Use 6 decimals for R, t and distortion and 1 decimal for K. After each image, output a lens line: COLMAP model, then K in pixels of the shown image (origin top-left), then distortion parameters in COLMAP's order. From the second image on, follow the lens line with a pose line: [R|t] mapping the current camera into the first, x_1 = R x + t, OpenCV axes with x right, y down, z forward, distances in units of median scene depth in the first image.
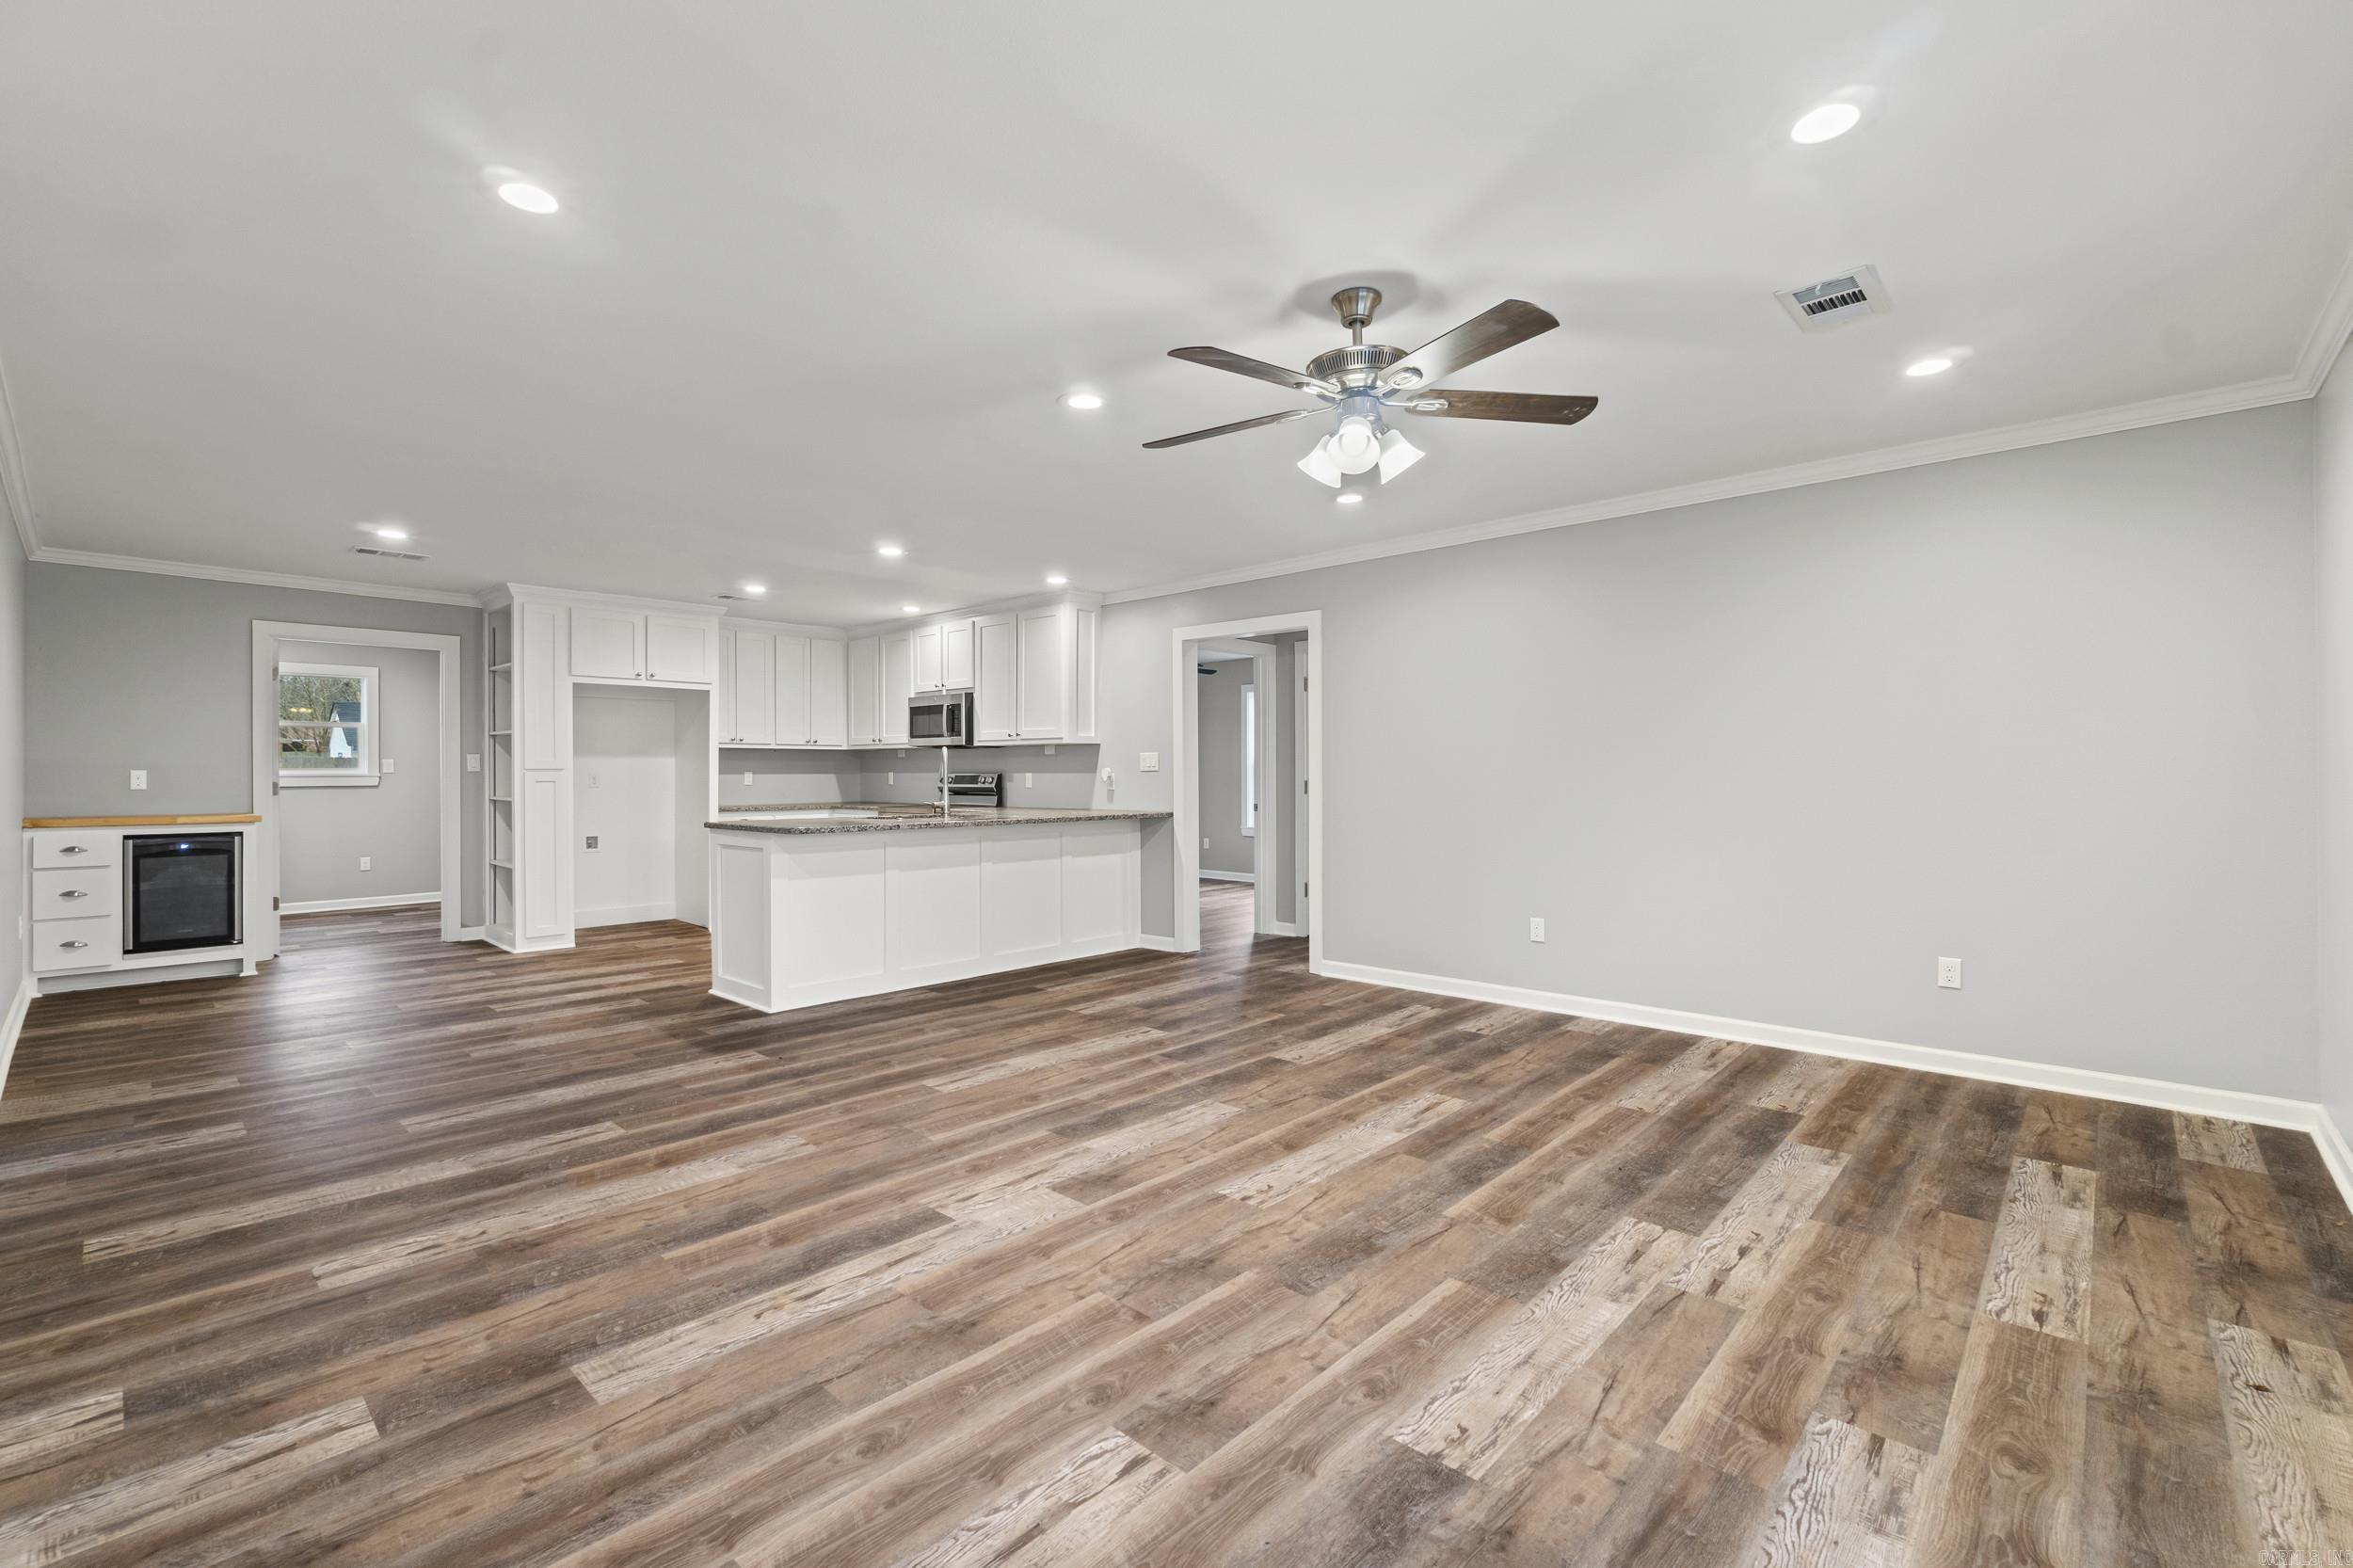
lens RADIAL K [[1042.4, 0, 1172.0], [0, 1042.4, 772.9], [0, 0, 1]] dist [-0.001161, 0.000153]
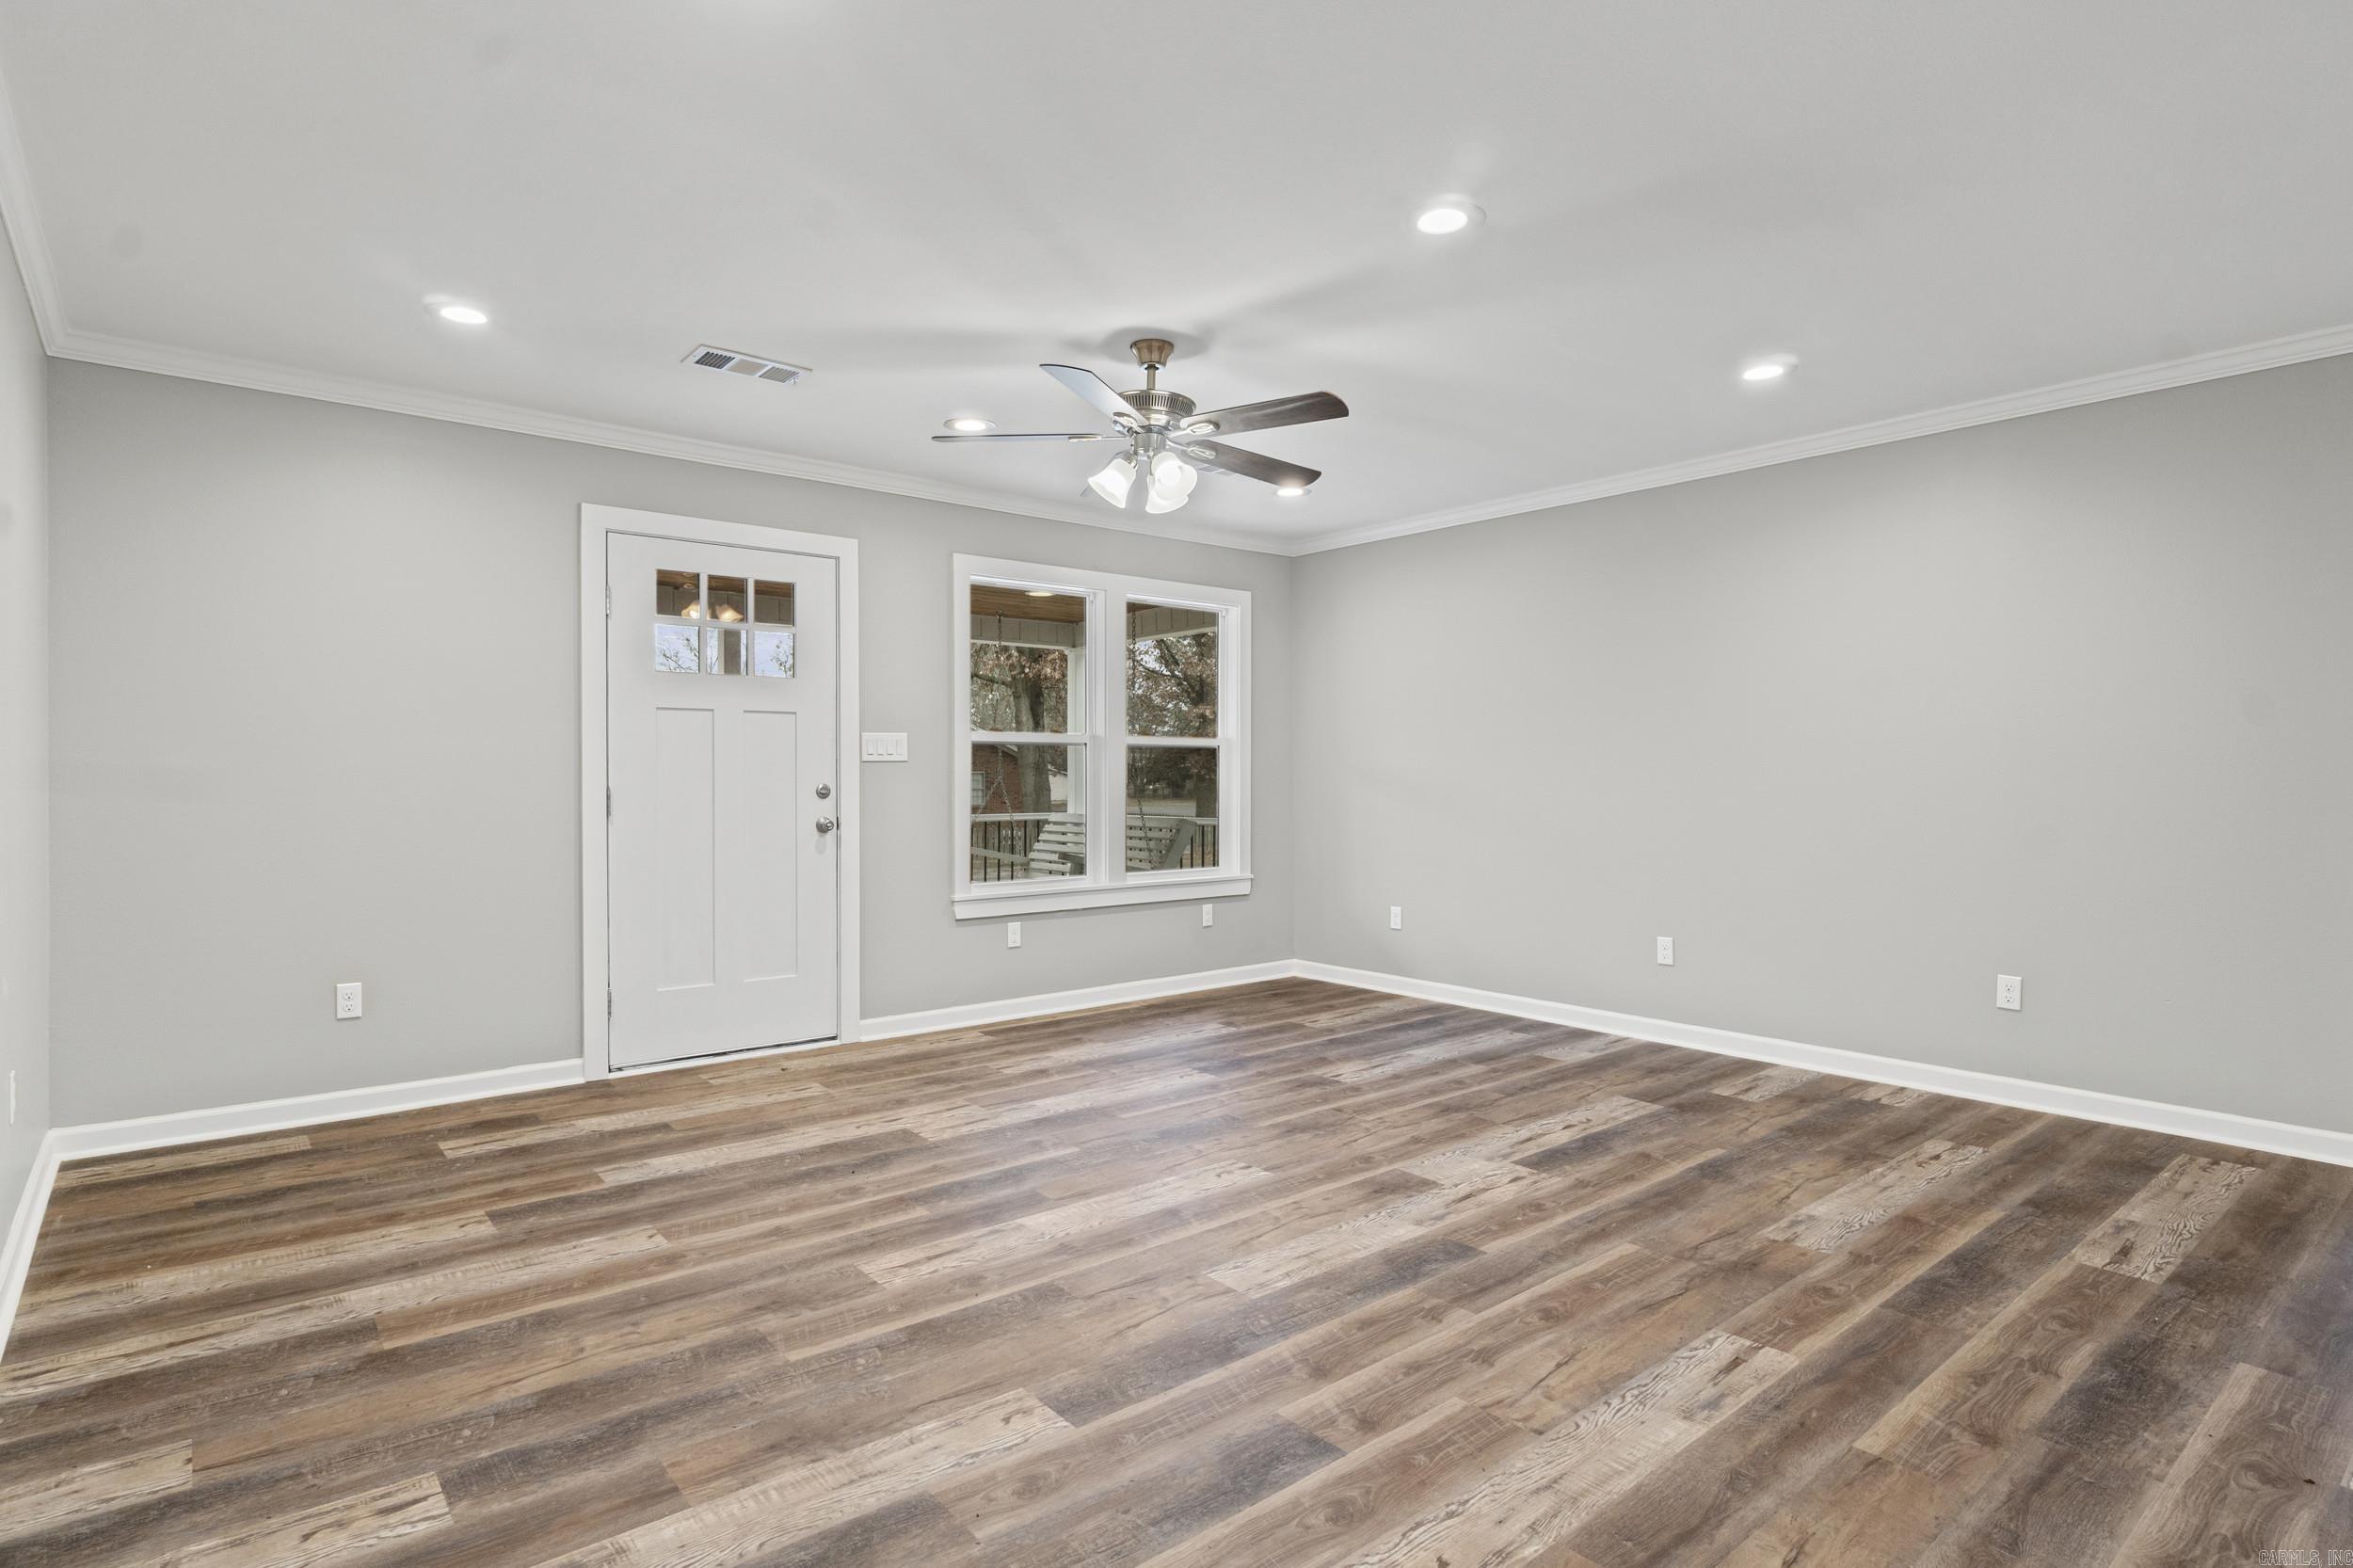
lens RADIAL K [[1208.4, 0, 1156.3], [0, 1208.4, 778.5], [0, 0, 1]] dist [-0.005254, 0.000374]
pose [[-0.990046, 0.000176, 0.140746, -0.009912], [0.000415, 0.999999, 0.001670, 0.007989], [-0.140746, 0.001712, -0.990044, 1.917251]]
